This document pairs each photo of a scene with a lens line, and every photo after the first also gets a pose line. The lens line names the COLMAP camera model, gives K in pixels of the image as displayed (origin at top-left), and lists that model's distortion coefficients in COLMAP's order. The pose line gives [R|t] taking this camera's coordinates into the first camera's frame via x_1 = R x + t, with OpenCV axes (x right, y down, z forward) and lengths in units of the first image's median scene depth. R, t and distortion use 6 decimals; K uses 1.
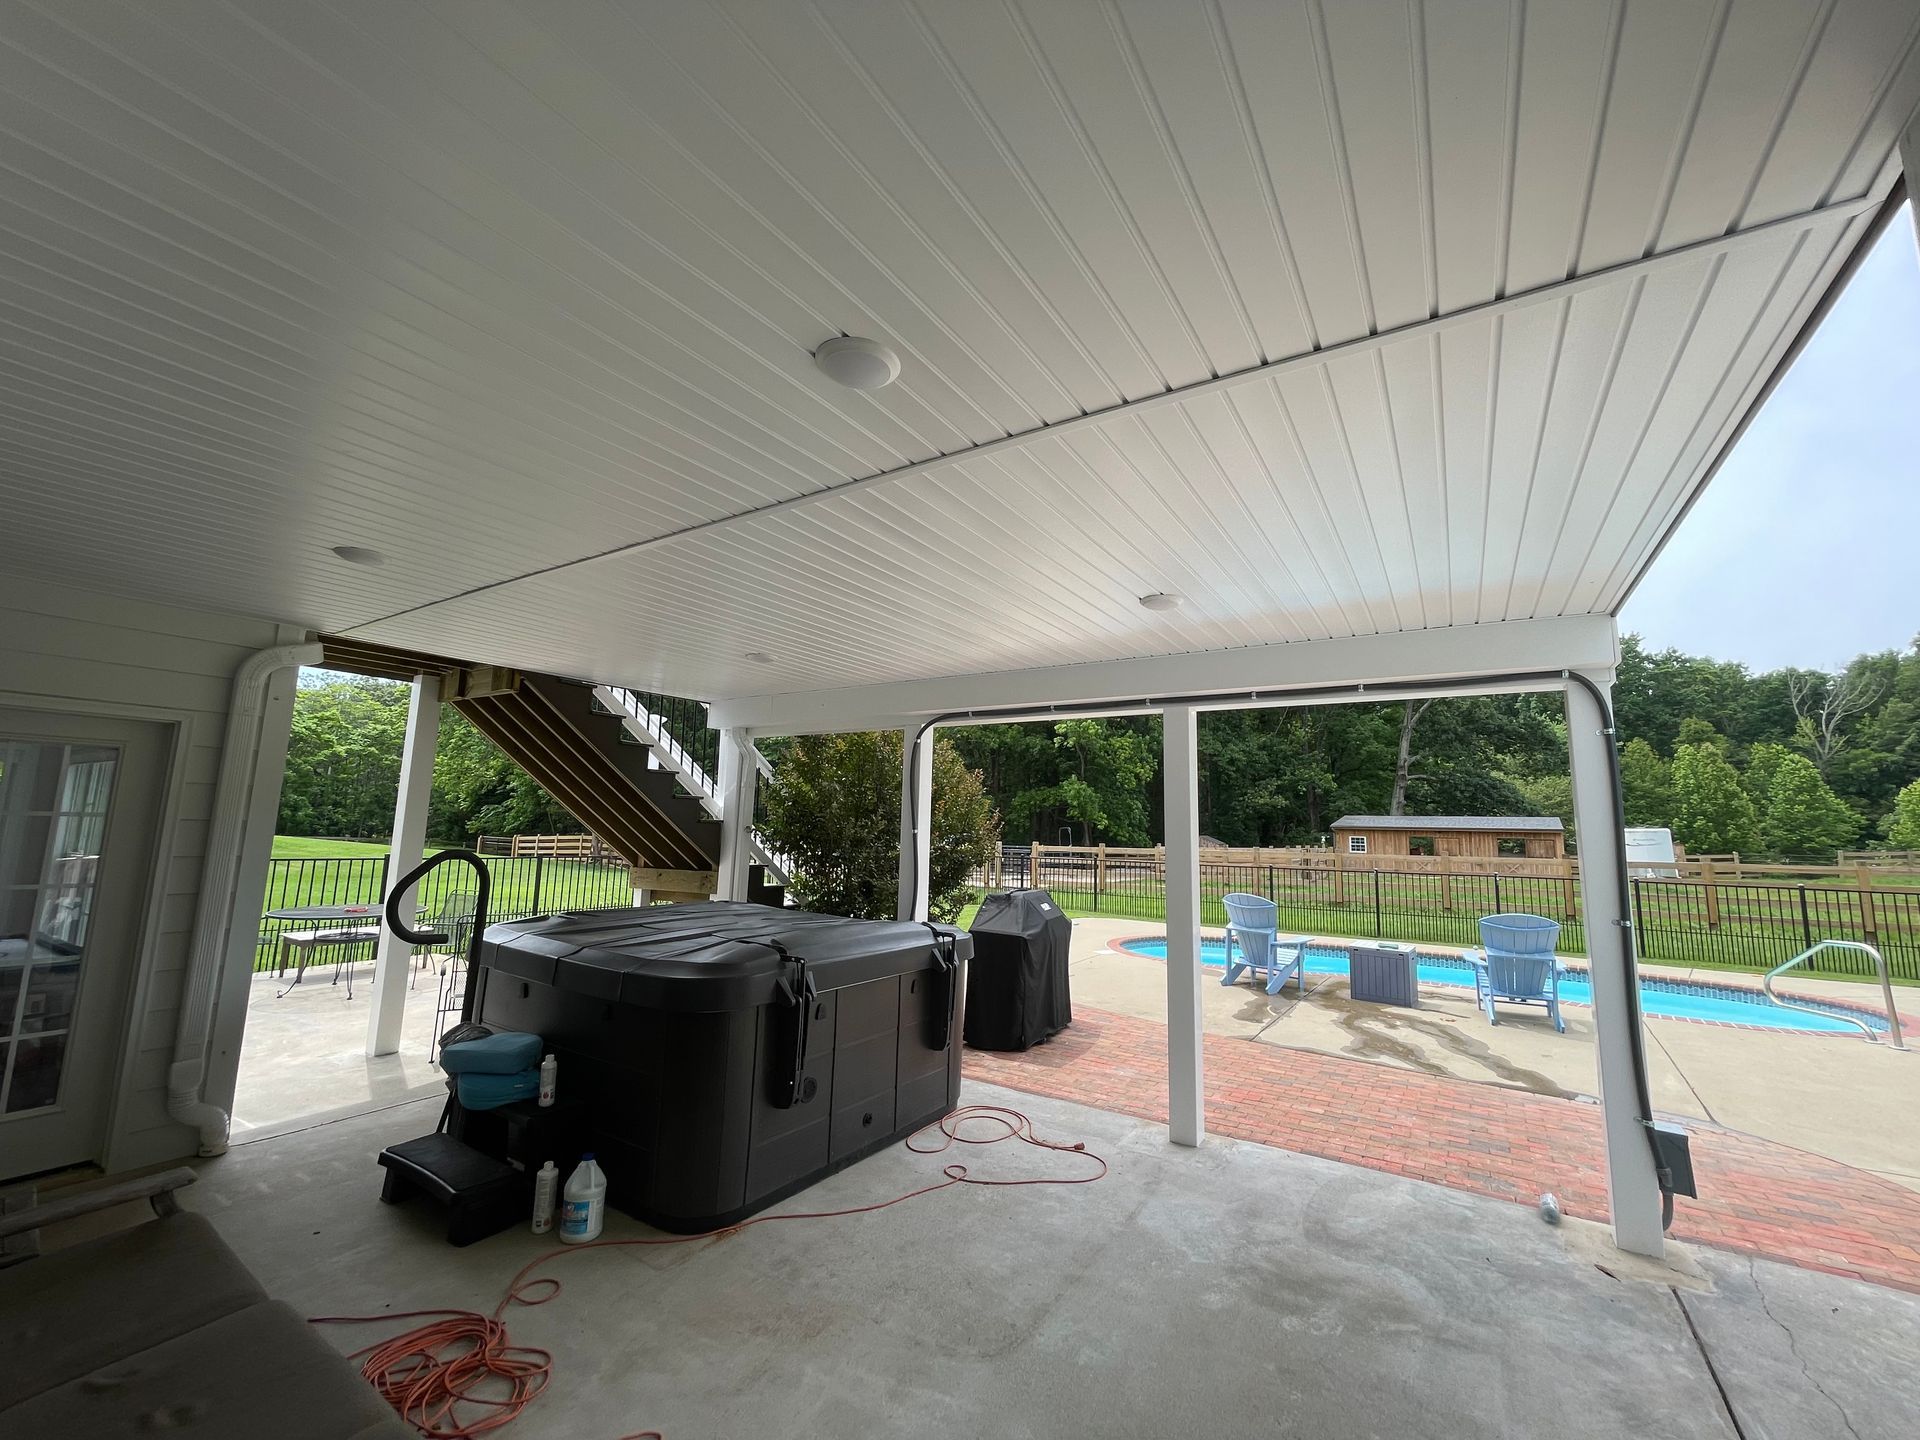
lens RADIAL K [[777.0, 0, 949.0], [0, 777.0, 720.9], [0, 0, 1]] dist [-0.002426, 0.000613]
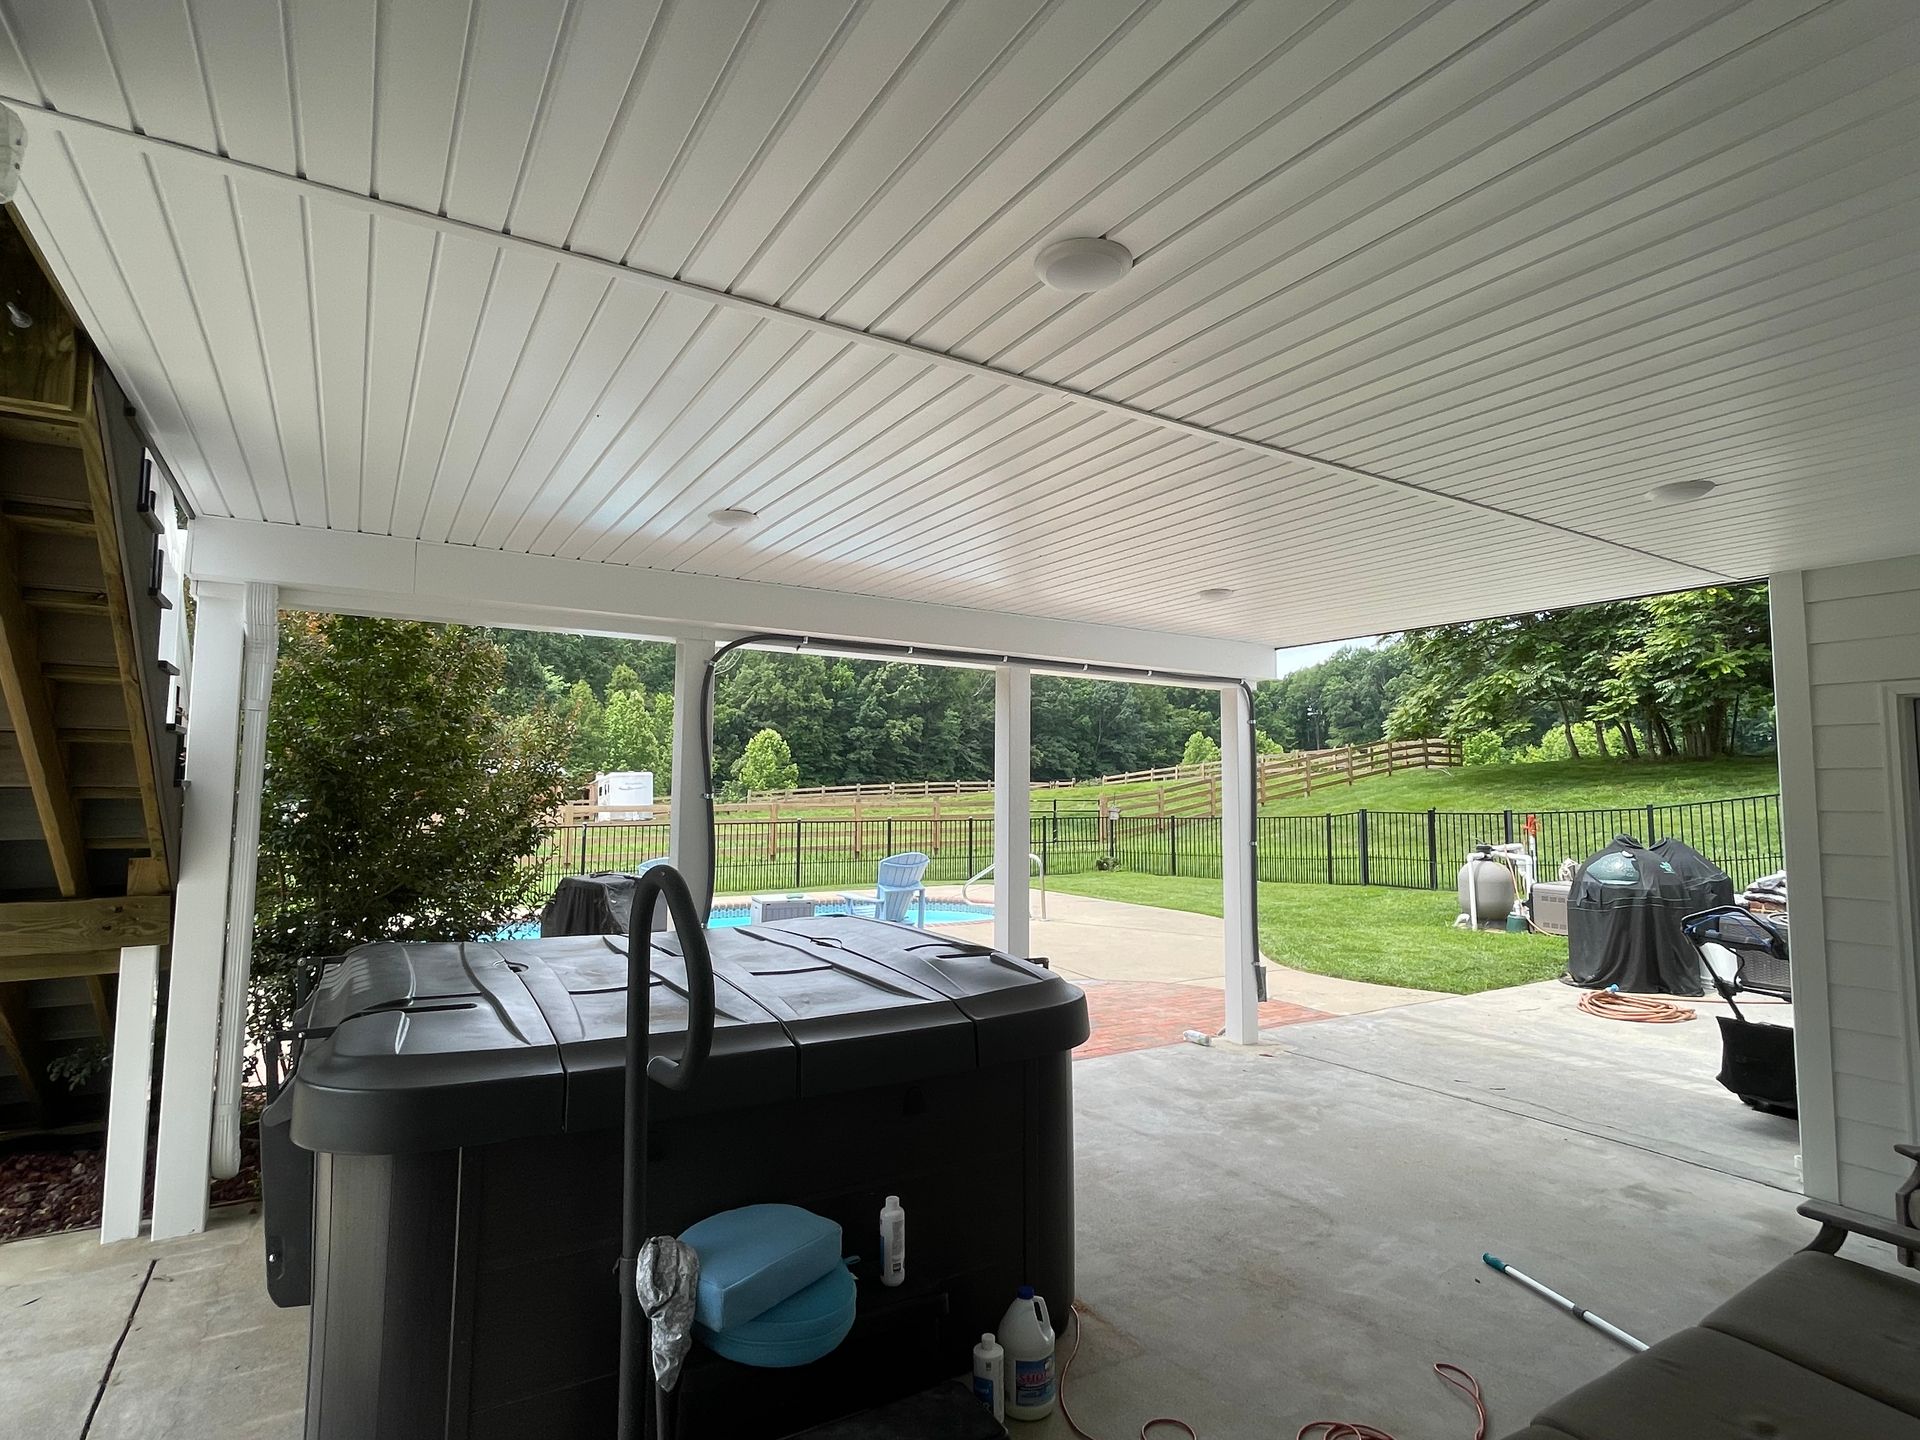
lens RADIAL K [[992.7, 0, 961.4], [0, 992.7, 719.7], [0, 0, 1]] dist [-0.012363, -0.003373]
pose [[0.422053, 0.044945, 0.905456, -1.000198], [-0.122545, 0.992432, 0.007858, 0.053292], [-0.898251, -0.114276, 0.424367, 0.578348]]
